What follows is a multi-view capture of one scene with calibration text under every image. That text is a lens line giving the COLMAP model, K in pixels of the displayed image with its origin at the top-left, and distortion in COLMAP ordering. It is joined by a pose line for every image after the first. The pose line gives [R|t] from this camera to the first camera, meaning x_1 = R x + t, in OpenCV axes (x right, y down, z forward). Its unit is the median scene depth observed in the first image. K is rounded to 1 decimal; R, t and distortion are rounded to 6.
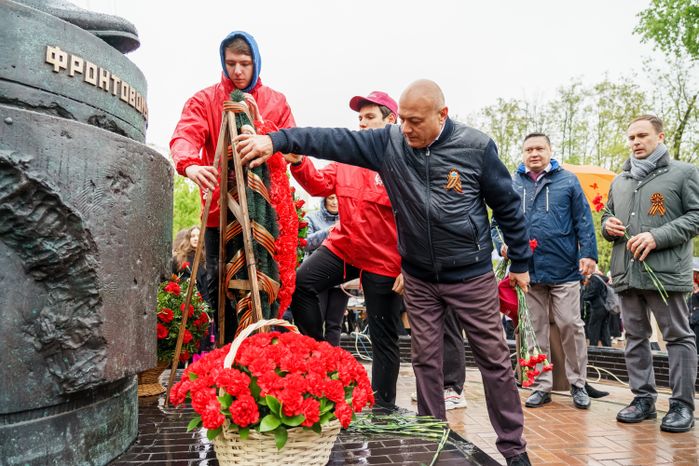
lens RADIAL K [[535.1, 0, 348.8], [0, 535.1, 244.0], [0, 0, 1]] dist [0.004722, 0.007402]
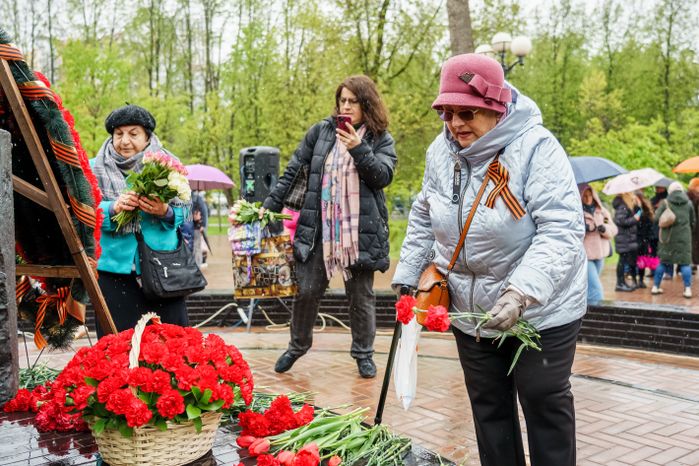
lens RADIAL K [[814.7, 0, 354.5], [0, 814.7, 240.7], [0, 0, 1]] dist [0.065117, 0.000000]
pose [[0.856957, -0.048092, 0.513140, -0.653235], [-0.019108, 0.991988, 0.124881, -0.207049], [-0.515034, -0.116823, 0.849172, -0.501443]]
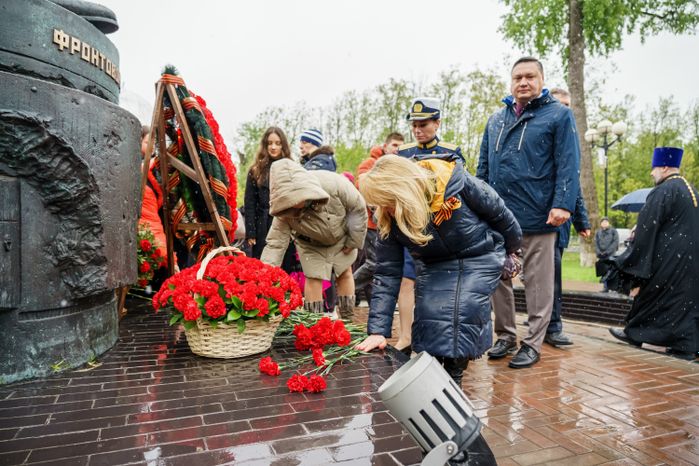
lens RADIAL K [[473.0, 0, 348.5], [0, 473.0, 244.1], [0, 0, 1]] dist [-0.014369, 0.008146]
pose [[0.981475, 0.002788, 0.191570, -0.083525], [-0.019427, 0.996189, 0.085033, 0.029670], [-0.190602, -0.087180, 0.977789, -0.257785]]
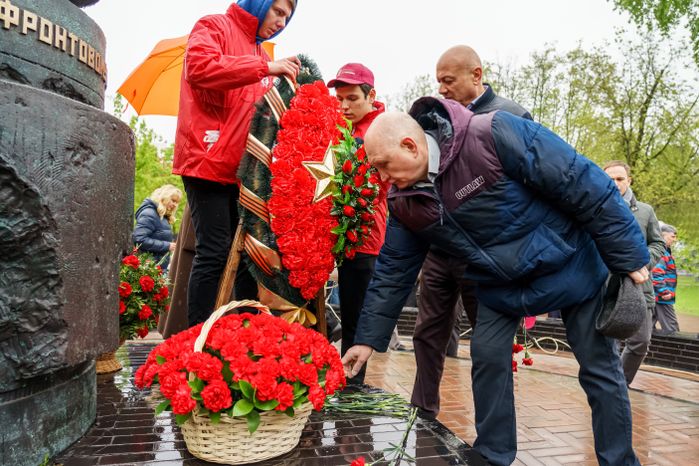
lens RADIAL K [[558.8, 0, 370.7], [0, 558.8, 246.5], [0, 0, 1]] dist [0.003579, 0.011846]
pose [[0.993722, 0.024420, 0.109181, -0.030244], [-0.032242, 0.996993, 0.070470, -0.040946], [-0.107132, -0.073548, 0.991521, -0.027712]]
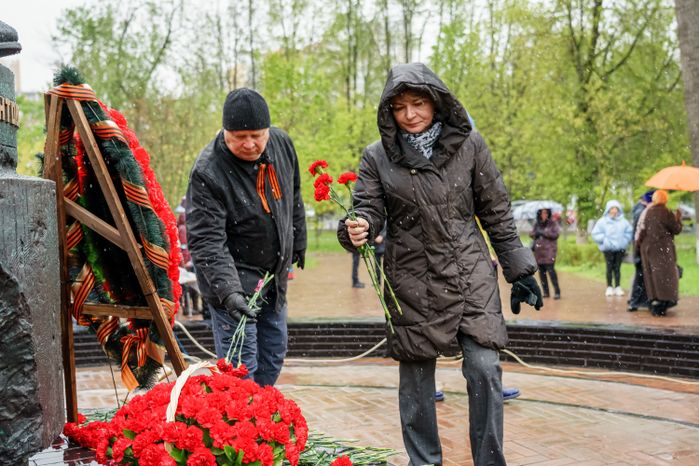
lens RADIAL K [[883.1, 0, 337.2], [0, 883.1, 256.1], [0, 0, 1]] dist [0.073291, 0.000000]
pose [[0.963501, -0.046215, 0.263685, -0.345718], [0.012785, 0.991806, 0.127115, -0.263084], [-0.267399, -0.119105, 0.956196, -0.574063]]
